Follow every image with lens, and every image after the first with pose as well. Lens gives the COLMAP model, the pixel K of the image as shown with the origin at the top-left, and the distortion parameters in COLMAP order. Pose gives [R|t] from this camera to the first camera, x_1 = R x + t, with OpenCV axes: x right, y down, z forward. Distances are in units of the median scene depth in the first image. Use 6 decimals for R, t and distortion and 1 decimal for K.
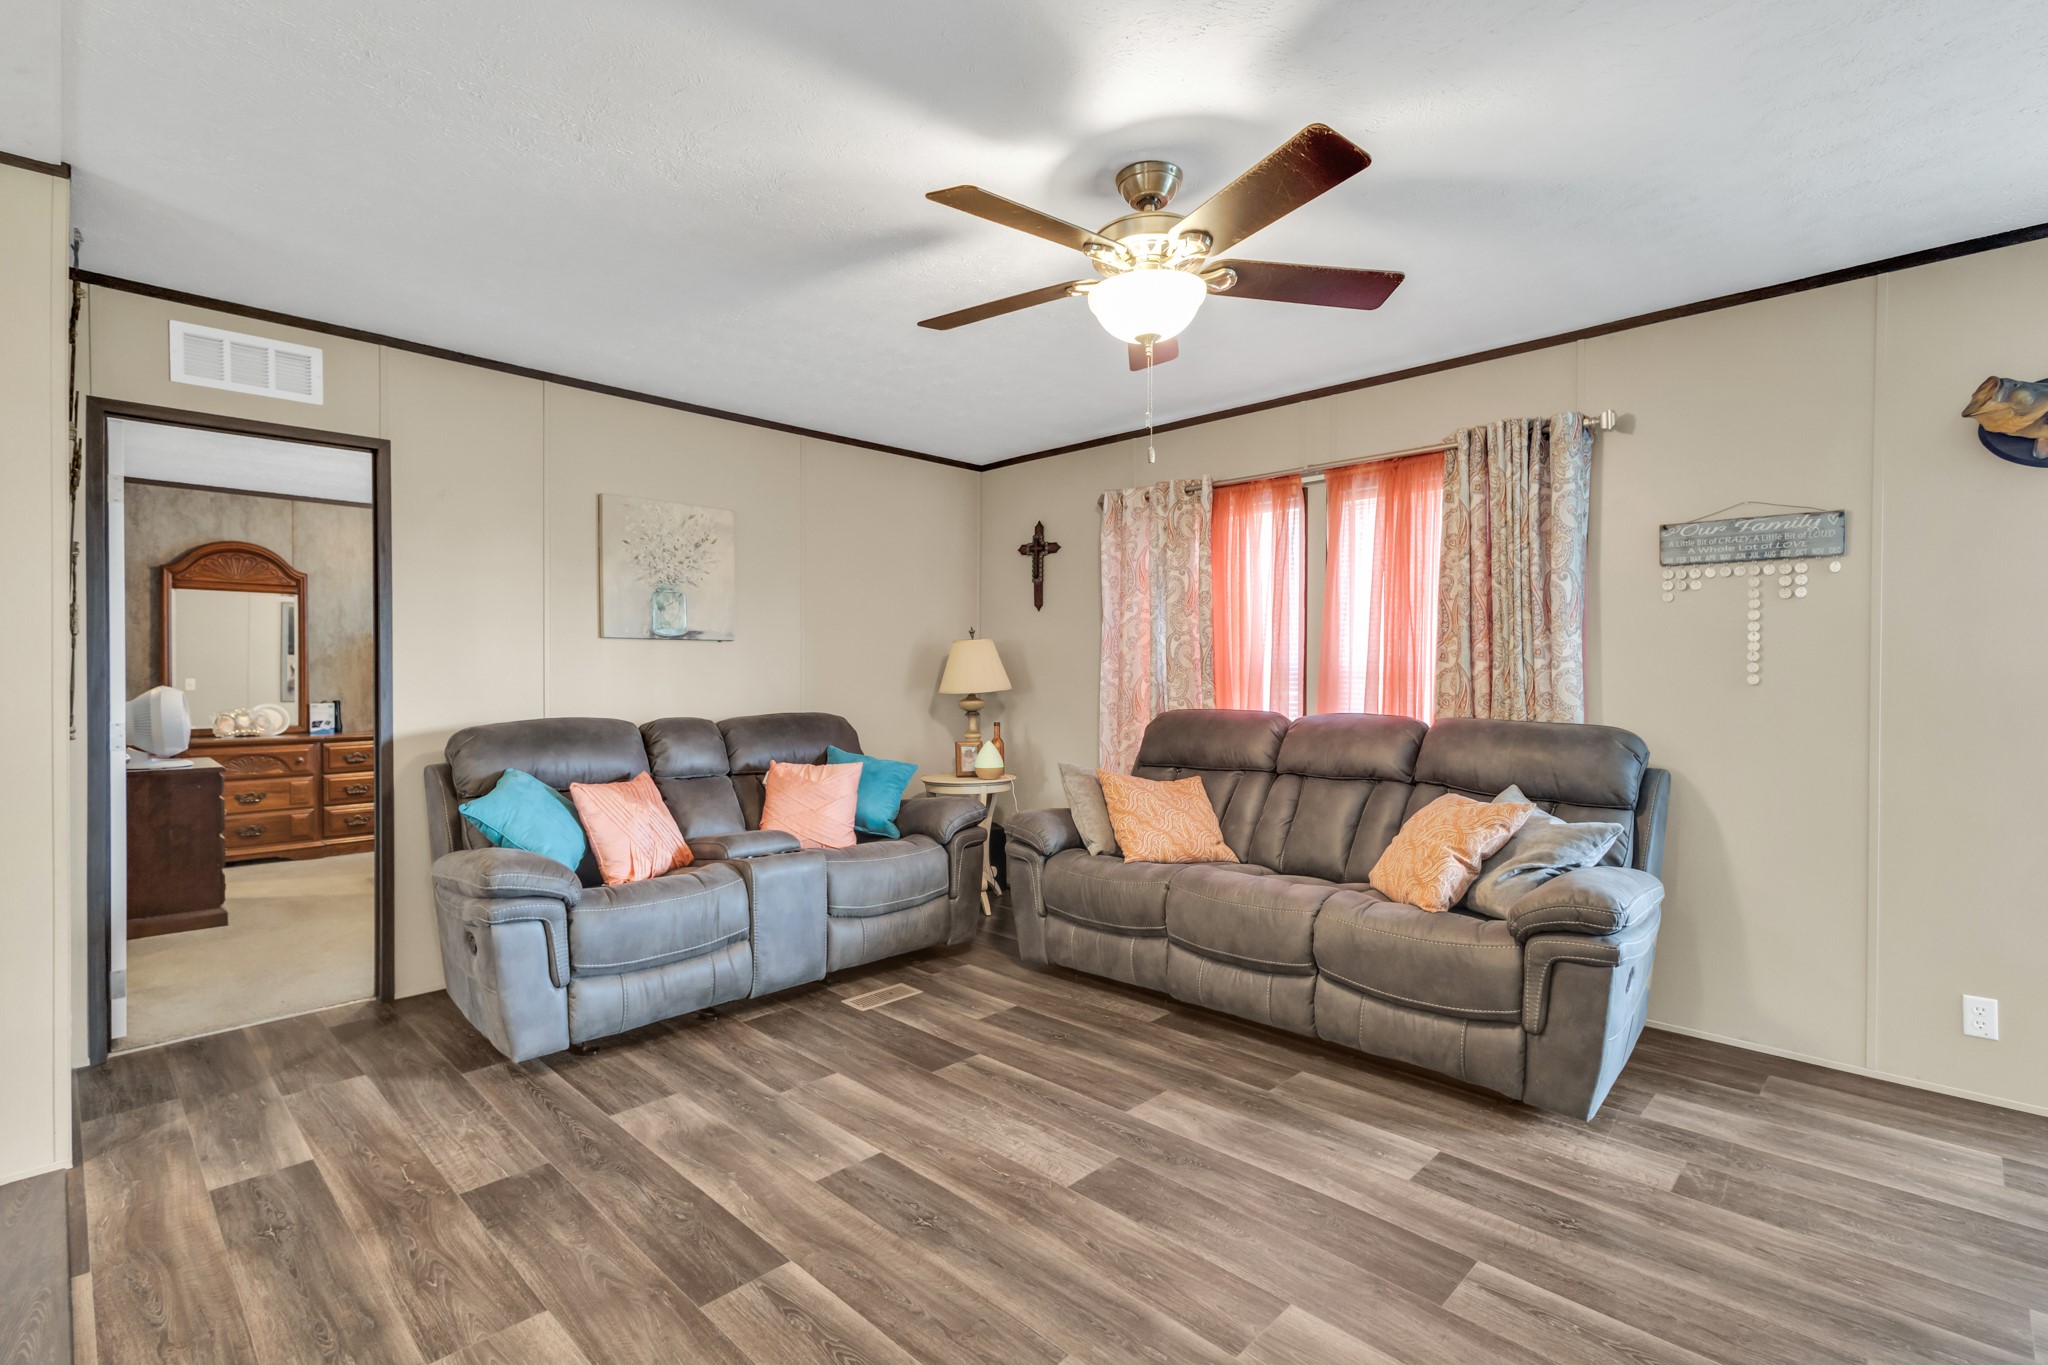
lens RADIAL K [[975.9, 0, 1048.9], [0, 975.9, 680.2], [0, 0, 1]] dist [0.003491, 0.000629]
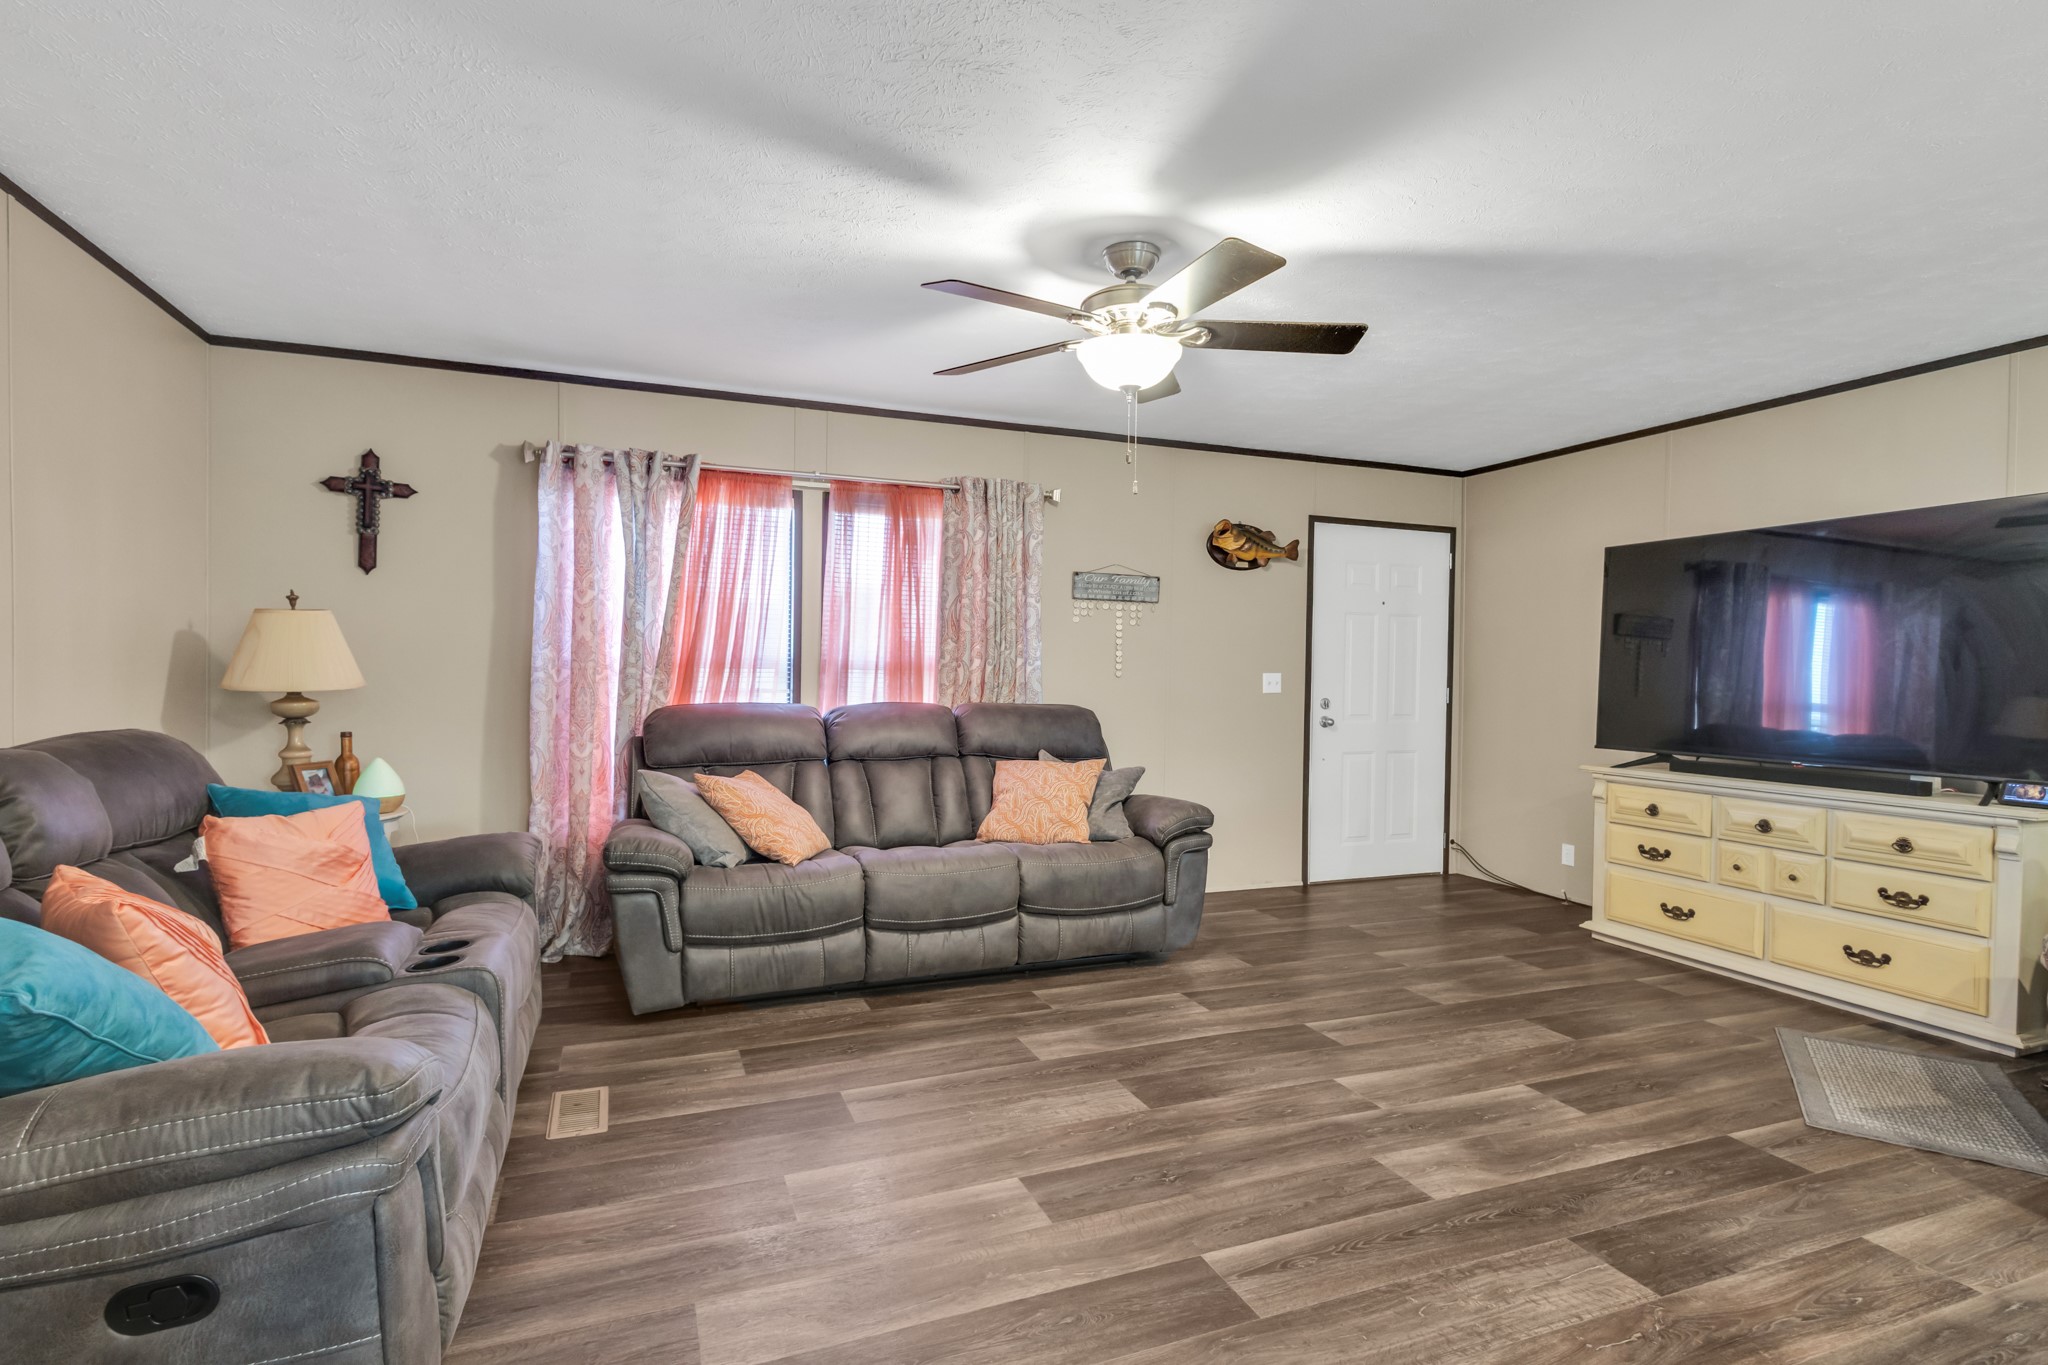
lens RADIAL K [[945.1, 0, 997.5], [0, 945.1, 696.2], [0, 0, 1]] dist [0.004330, 0.000133]
pose [[0.428955, -0.018410, 0.903138, -0.780033], [-0.003635, 0.999749, 0.022106, 0.002207], [-0.903318, -0.012766, 0.428781, 0.501541]]
